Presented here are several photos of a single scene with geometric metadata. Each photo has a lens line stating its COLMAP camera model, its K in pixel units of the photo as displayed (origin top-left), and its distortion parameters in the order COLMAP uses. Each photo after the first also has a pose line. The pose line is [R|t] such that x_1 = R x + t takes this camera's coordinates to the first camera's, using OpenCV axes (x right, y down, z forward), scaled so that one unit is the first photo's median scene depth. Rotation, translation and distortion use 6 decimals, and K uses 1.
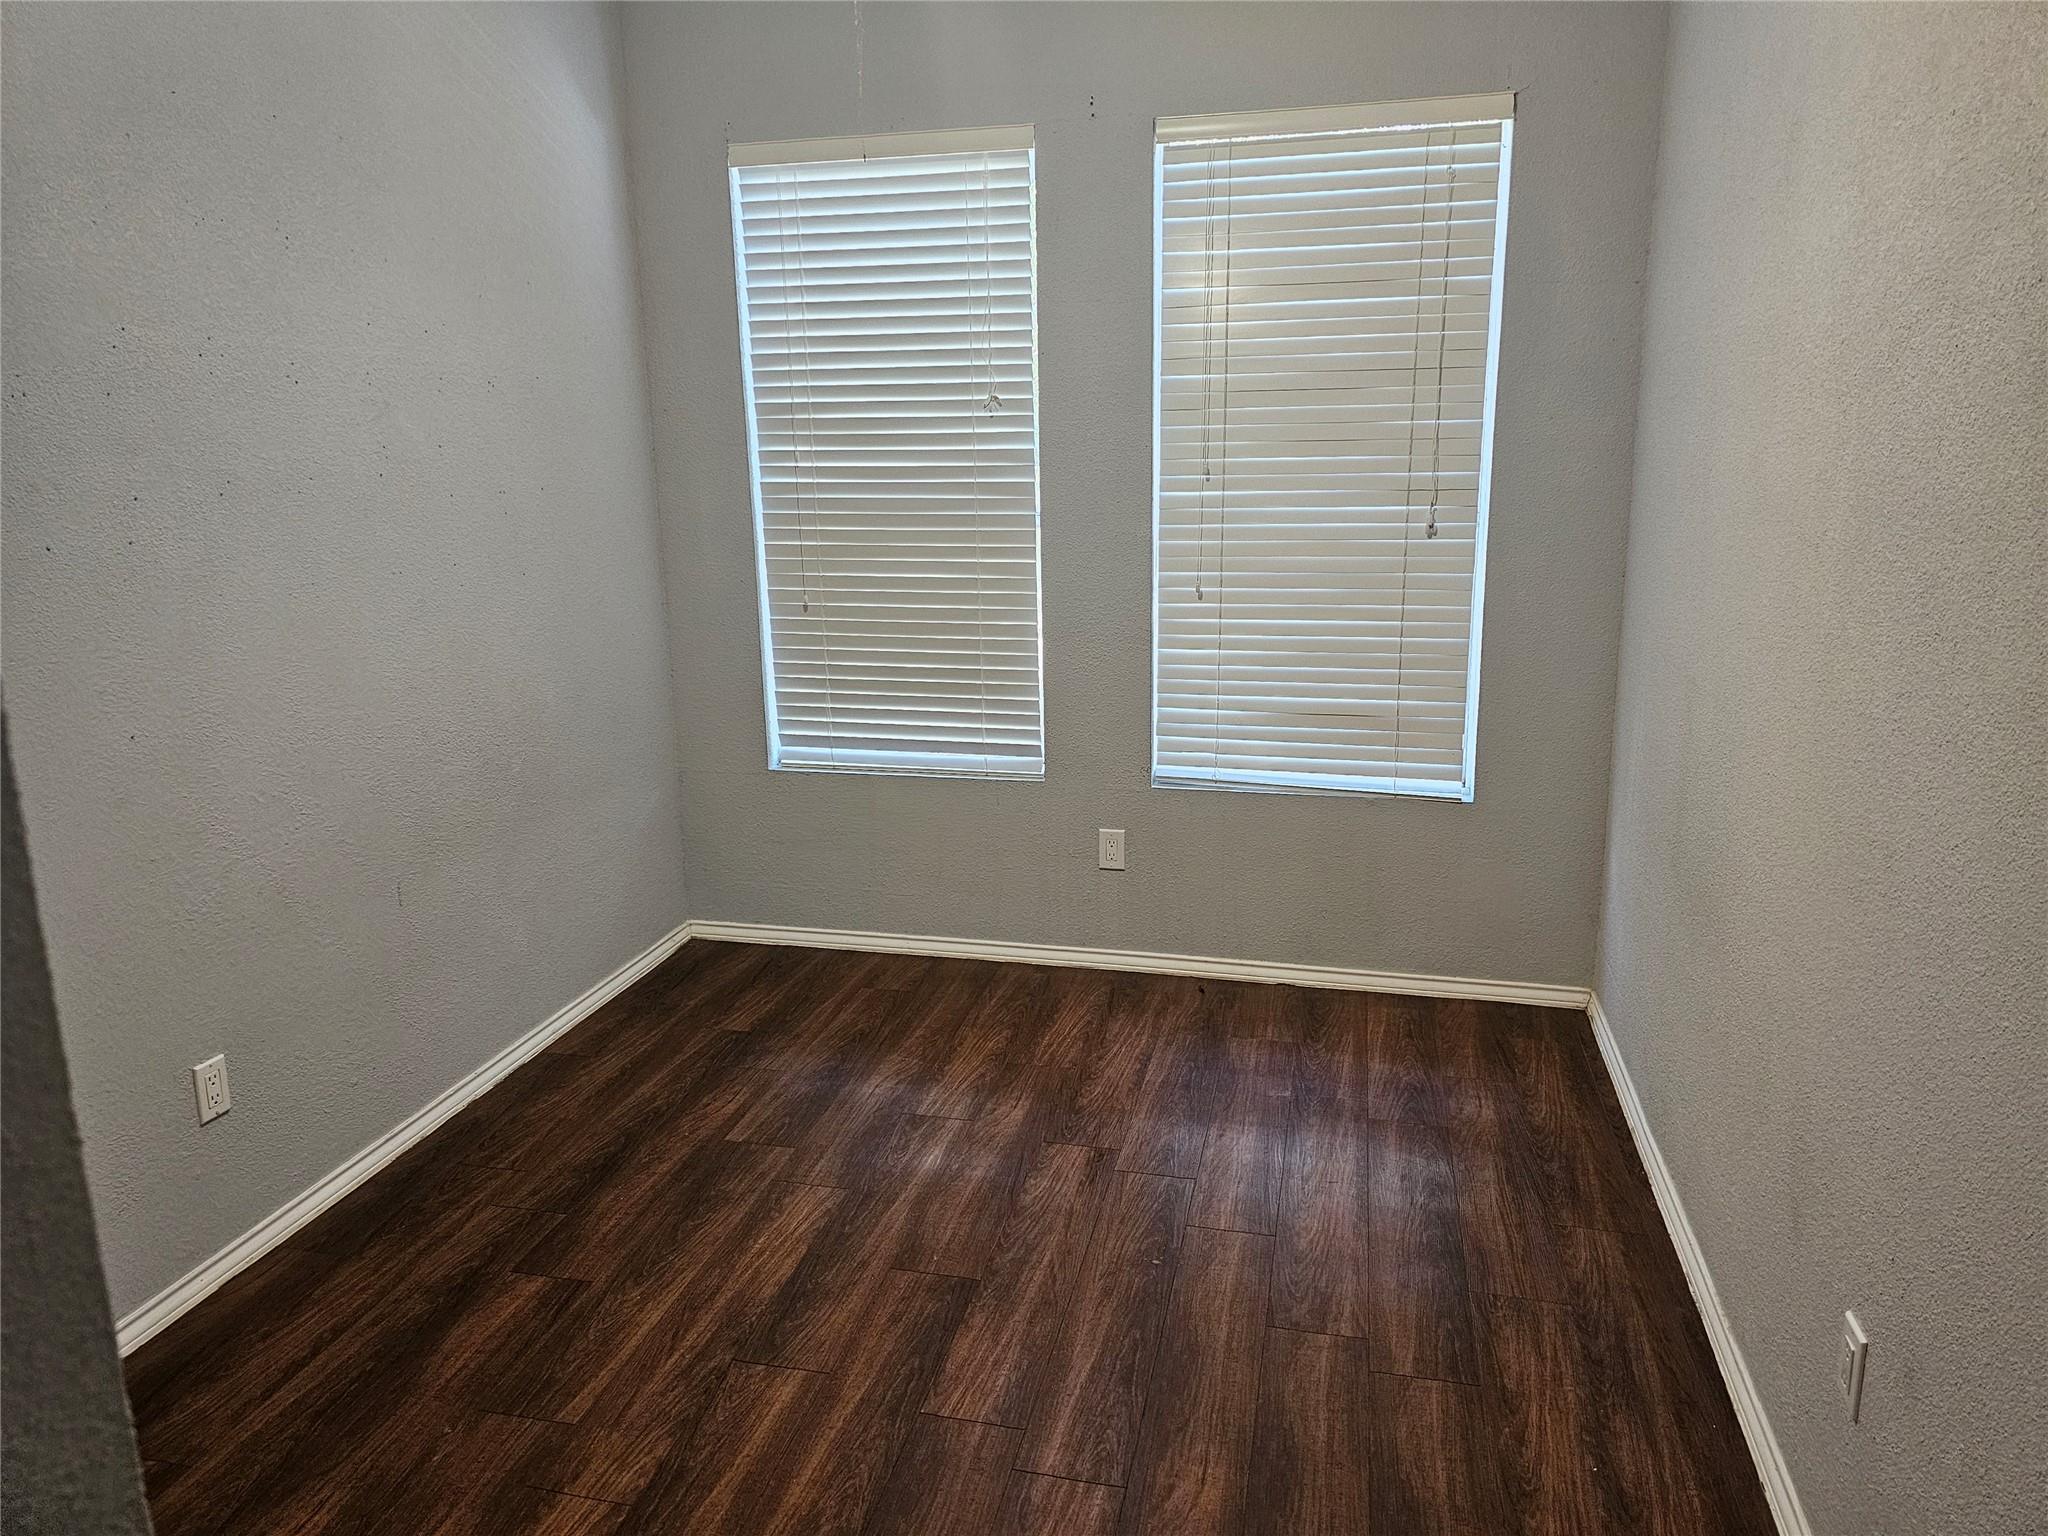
lens RADIAL K [[1361.5, 0, 1013.5], [0, 1361.5, 762.3], [0, 0, 1]] dist [0.091462, -0.127161]
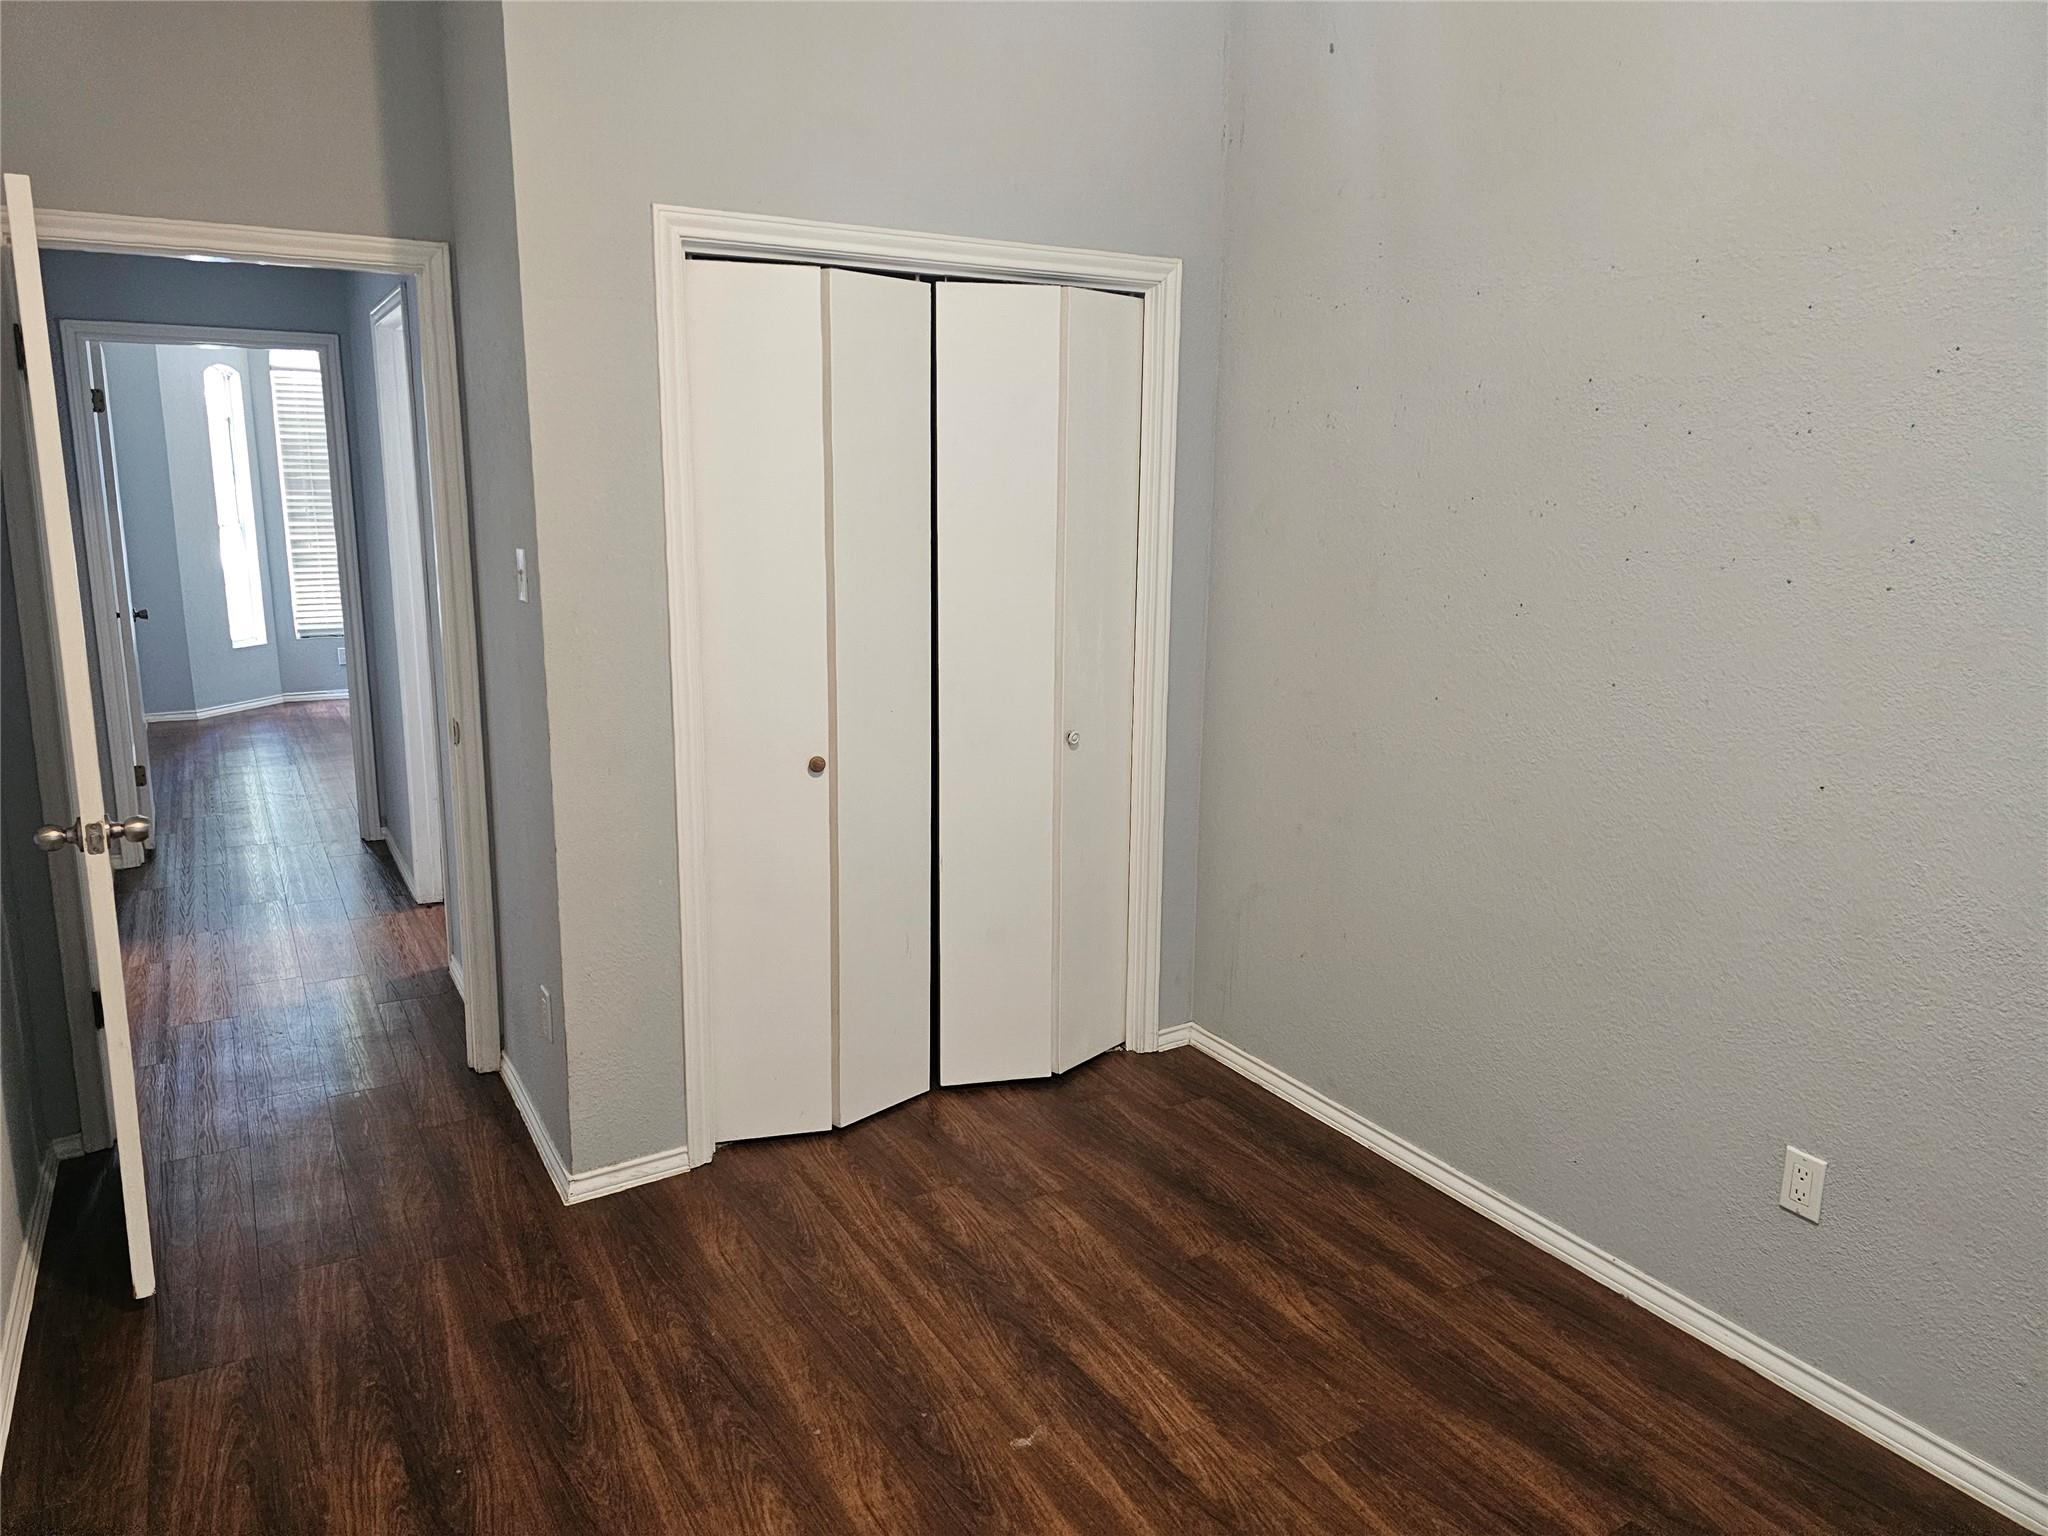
lens RADIAL K [[1361.5, 0, 1013.5], [0, 1361.5, 762.3], [0, 0, 1]] dist [0.091462, -0.127161]
pose [[-0.707530, 0.192664, -0.679913, 0.416026], [-0.131640, 0.909346, 0.394665, -0.361367], [0.694314, 0.368741, -0.618027, 1.213239]]
